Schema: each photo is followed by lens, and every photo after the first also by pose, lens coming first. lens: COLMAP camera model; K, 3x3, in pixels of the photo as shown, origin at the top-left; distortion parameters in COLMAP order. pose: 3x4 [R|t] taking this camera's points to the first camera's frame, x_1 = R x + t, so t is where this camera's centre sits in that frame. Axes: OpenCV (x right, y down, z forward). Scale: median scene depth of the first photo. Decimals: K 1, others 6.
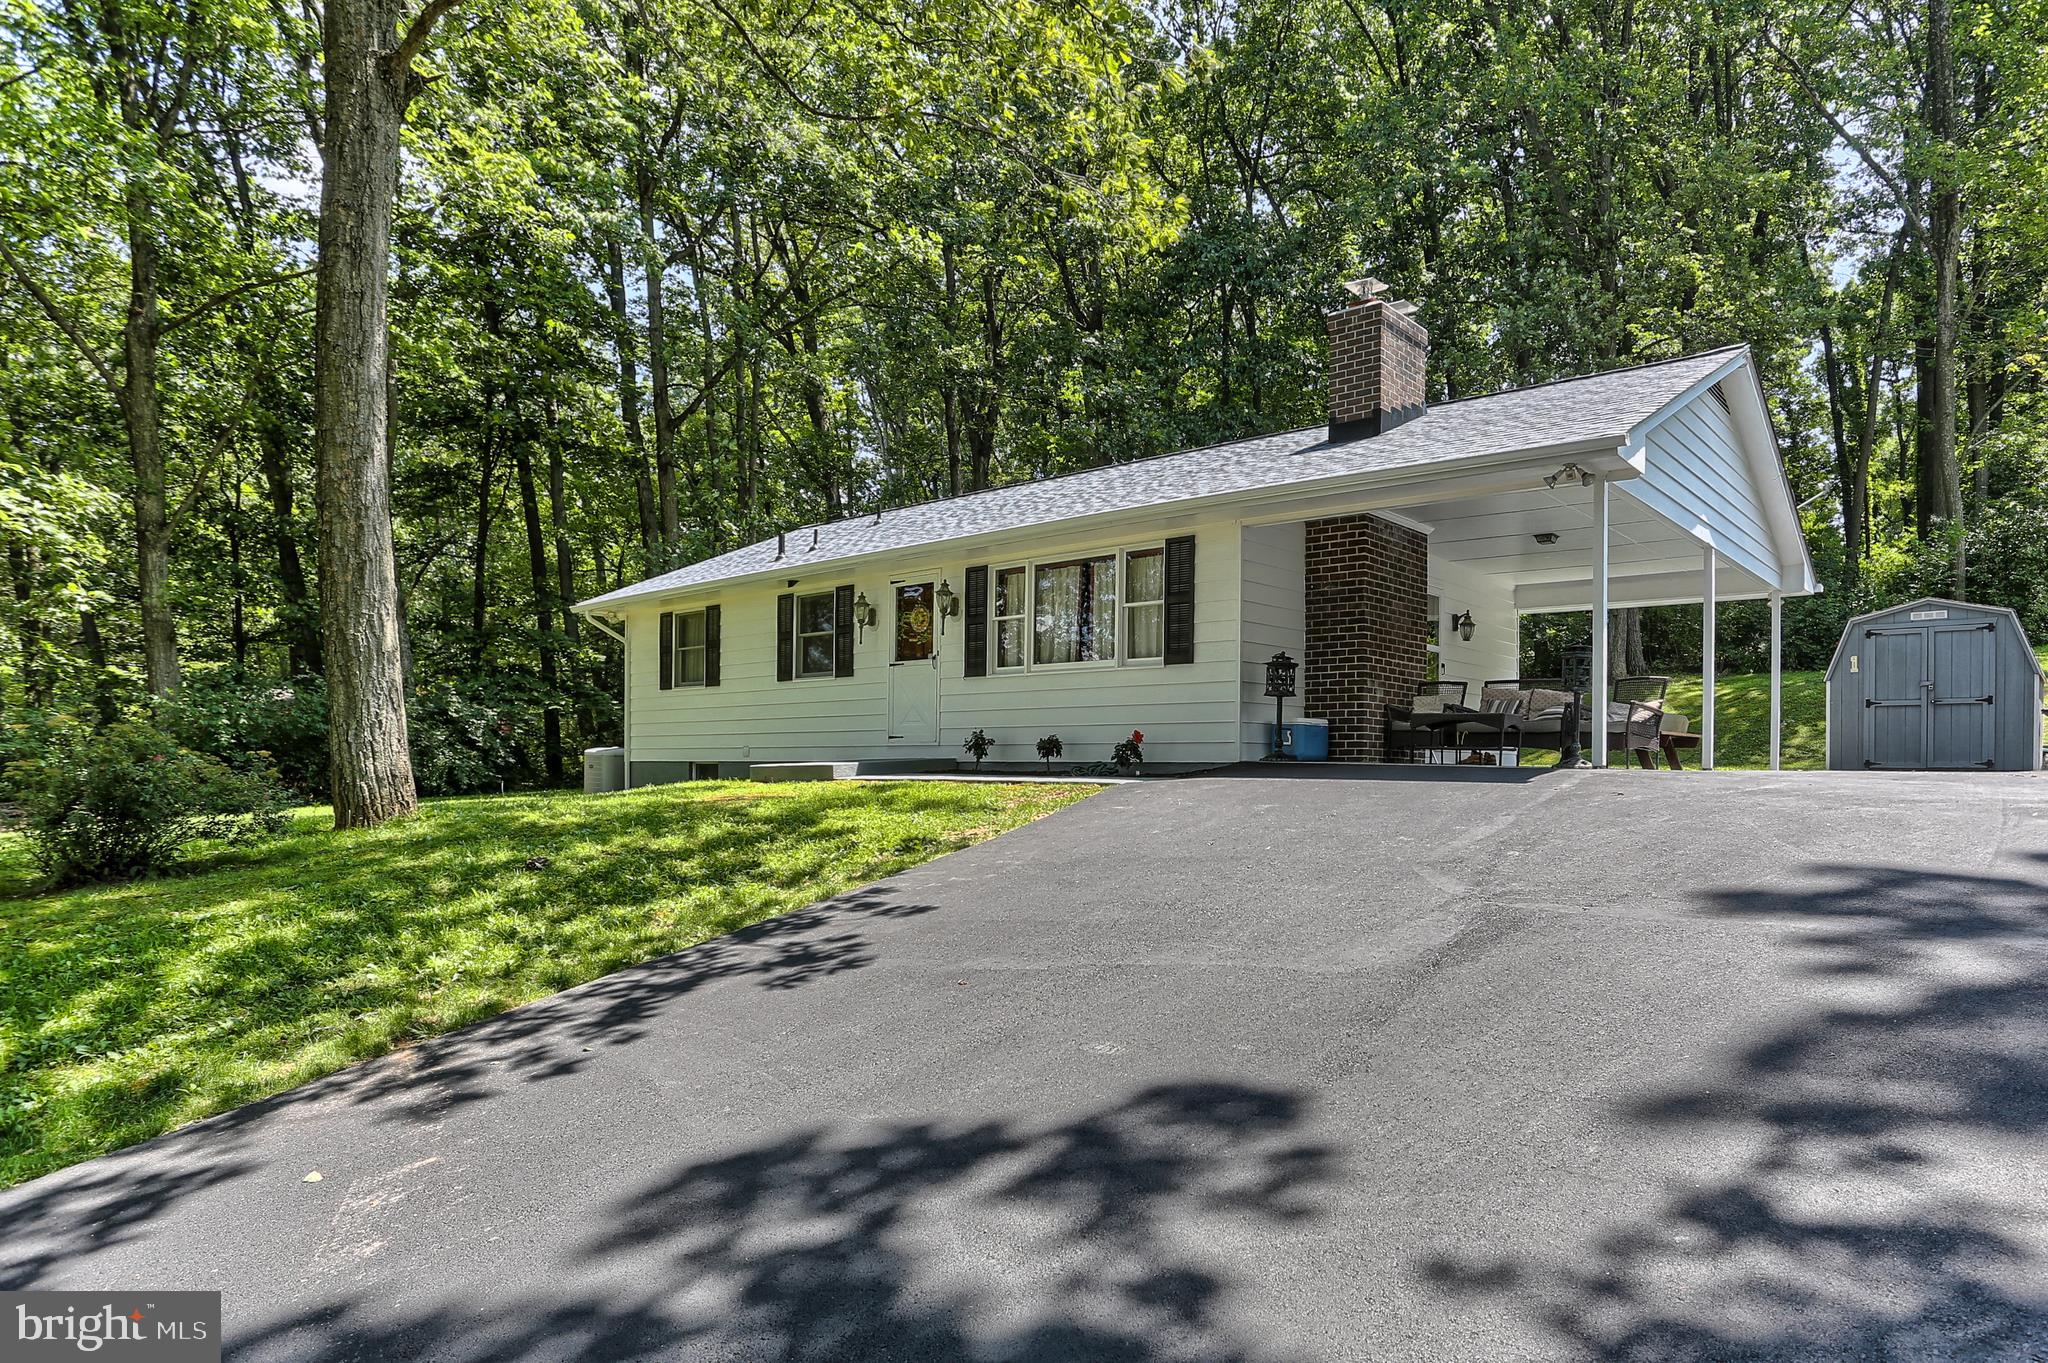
lens RADIAL K [[1188.8, 0, 1166.4], [0, 1188.8, 779.7], [0, 0, 1]] dist [-0.029527, 0.001757]
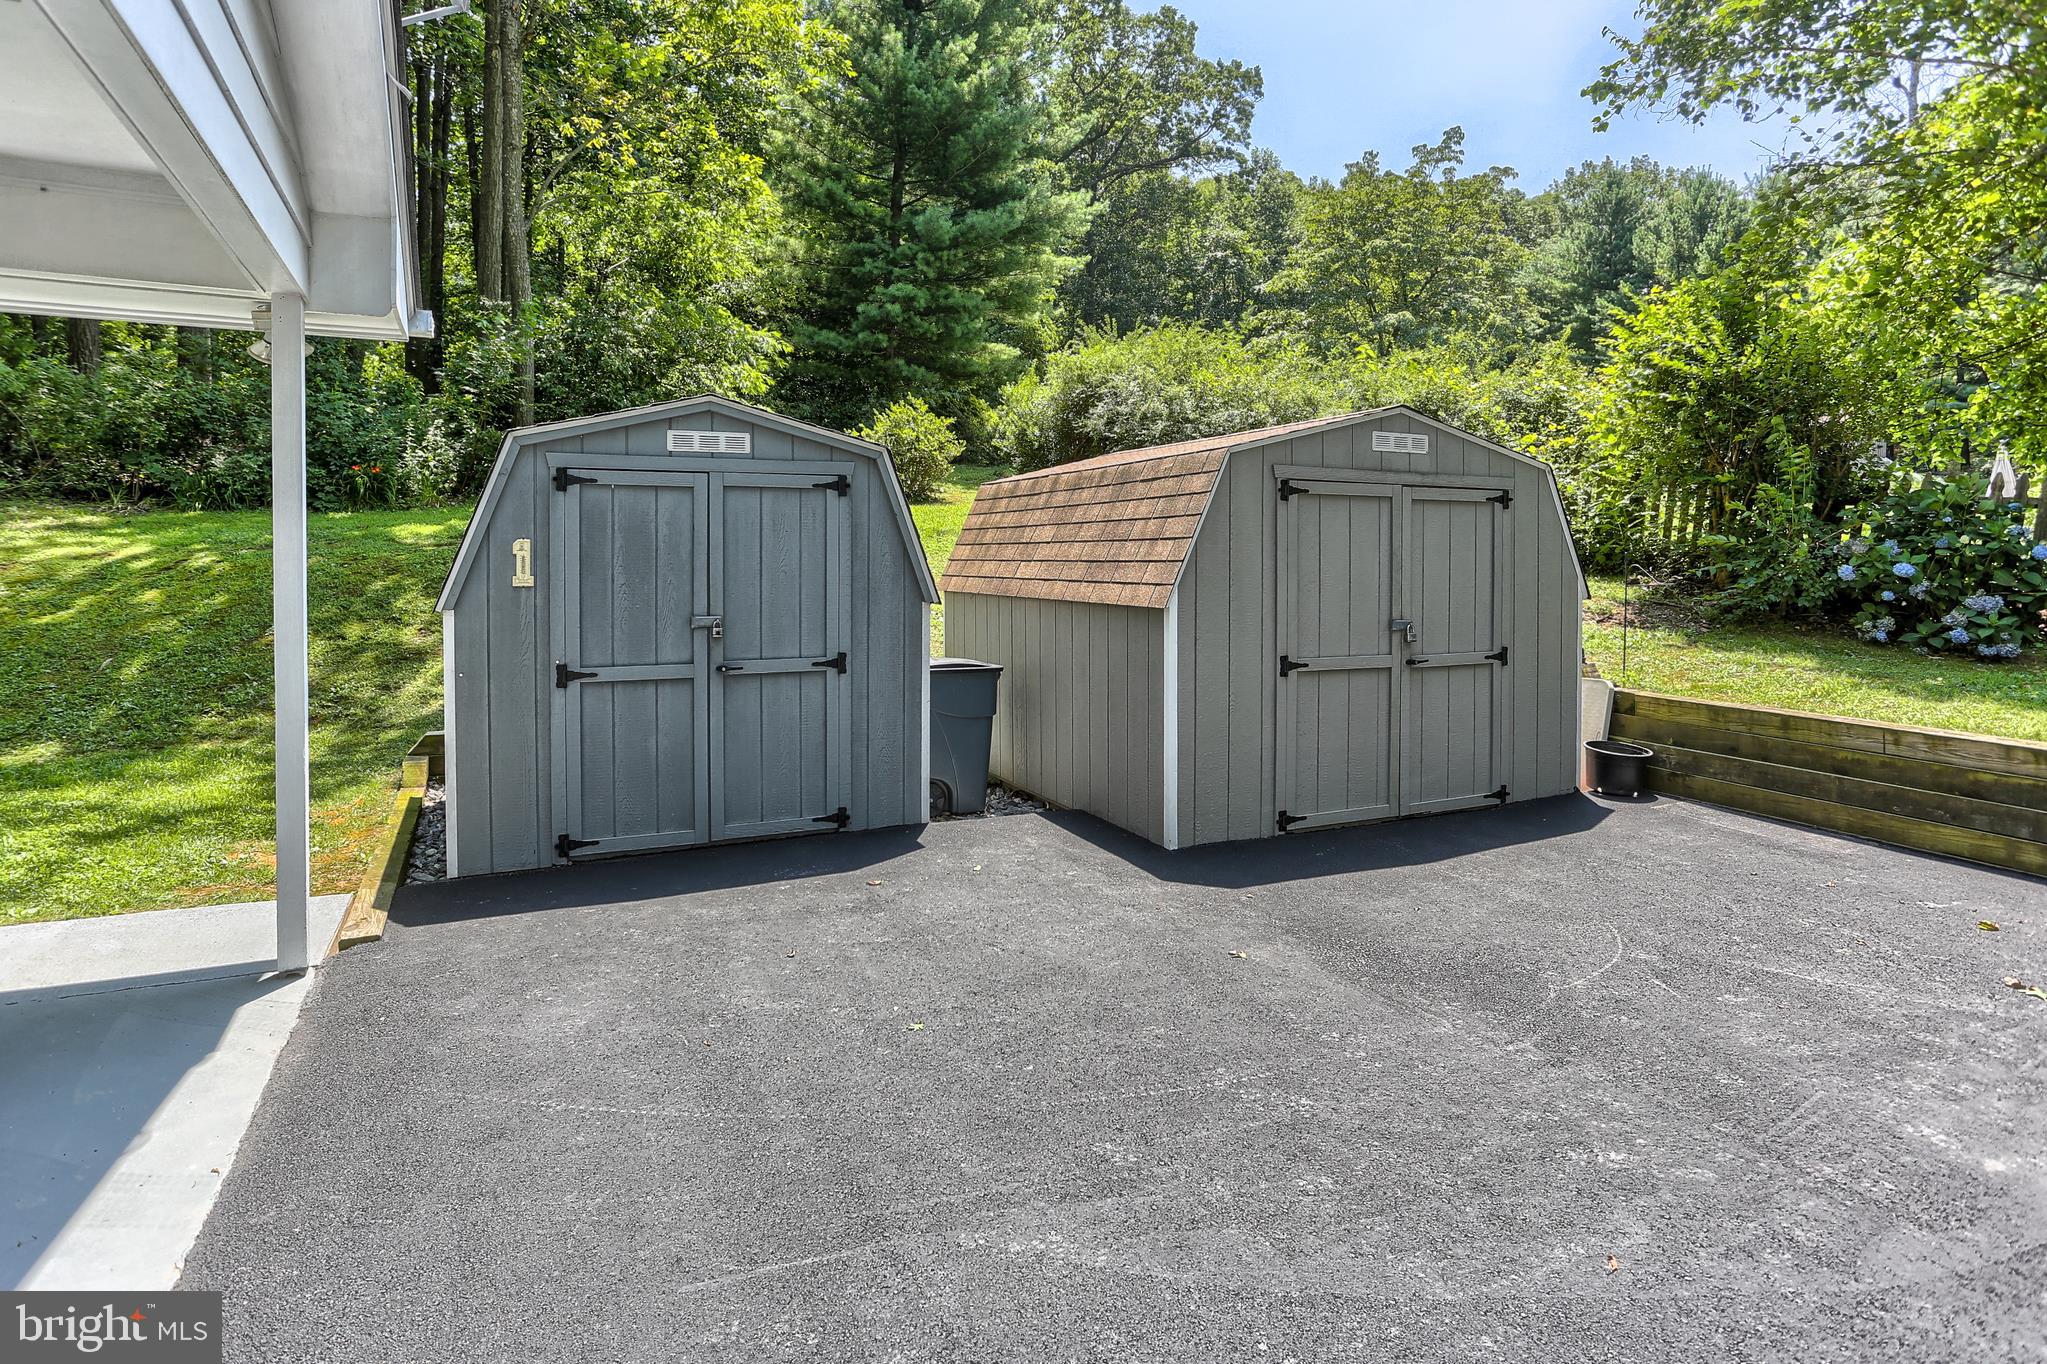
lens RADIAL K [[1089.5, 0, 1017.6], [0, 1089.5, 581.4], [0, 0, 1]] dist [-0.051500, 0.000500]
pose [[0.435477, -0.017227, 0.900035, 0.375468], [0.015453, 0.999813, 0.011660, -0.097300], [-0.900067, 0.008831, 0.435661, 0.756567]]
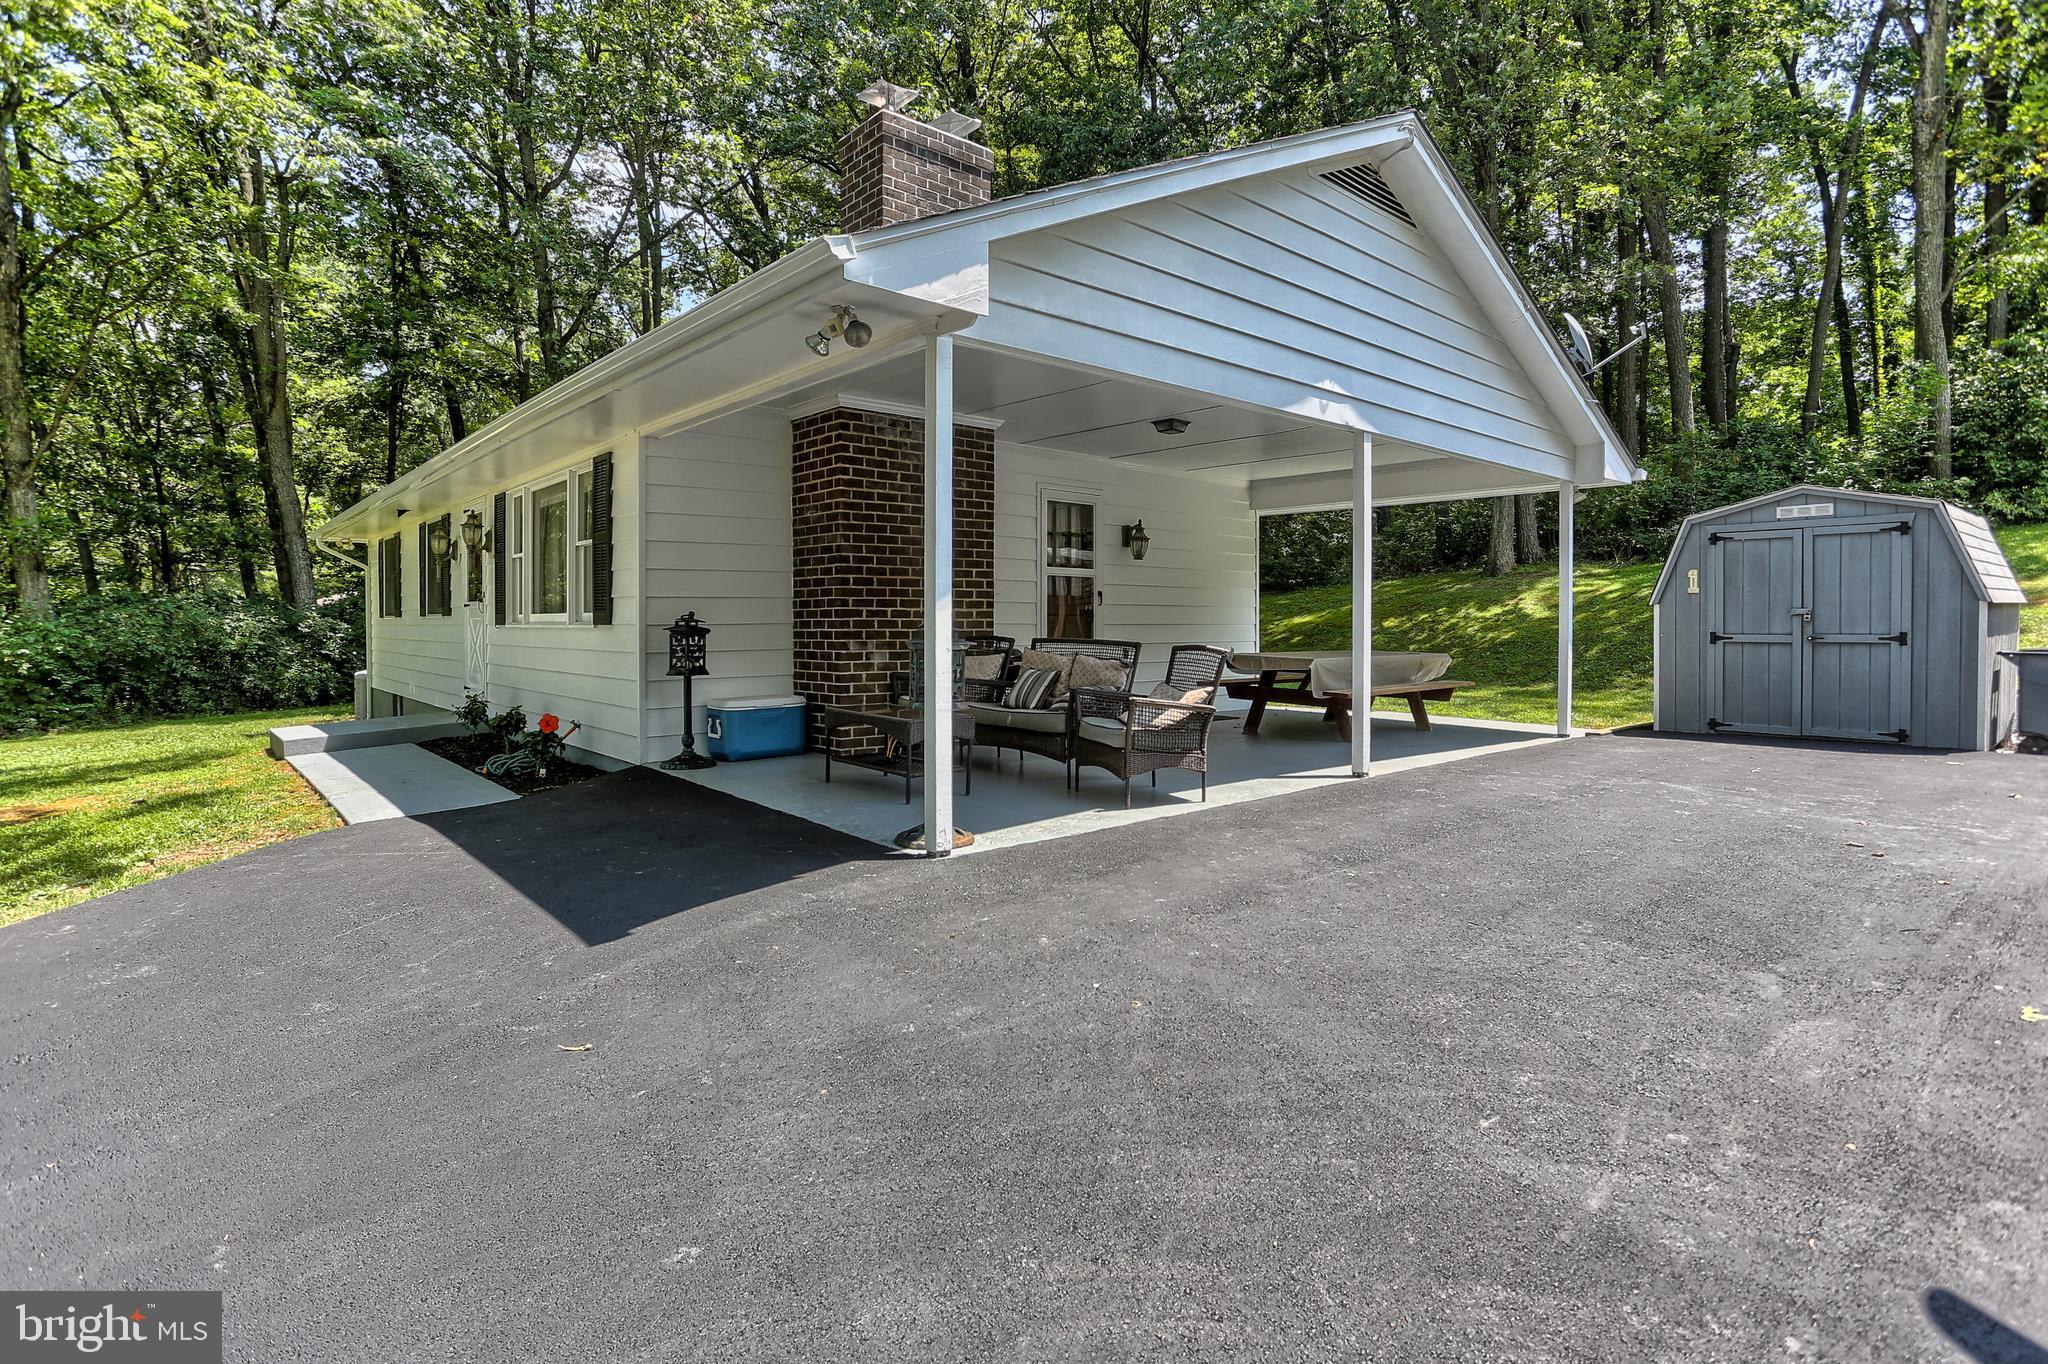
lens RADIAL K [[1021.2, 0, 1021.0], [0, 1021.2, 639.7], [0, 0, 1]] dist [-0.052655, 0.030214]
pose [[0.980594, -0.004354, -0.196000, 0.317631], [0.005848, 0.999958, 0.007041, -0.072155], [0.195961, -0.008050, 0.980579, 0.342453]]
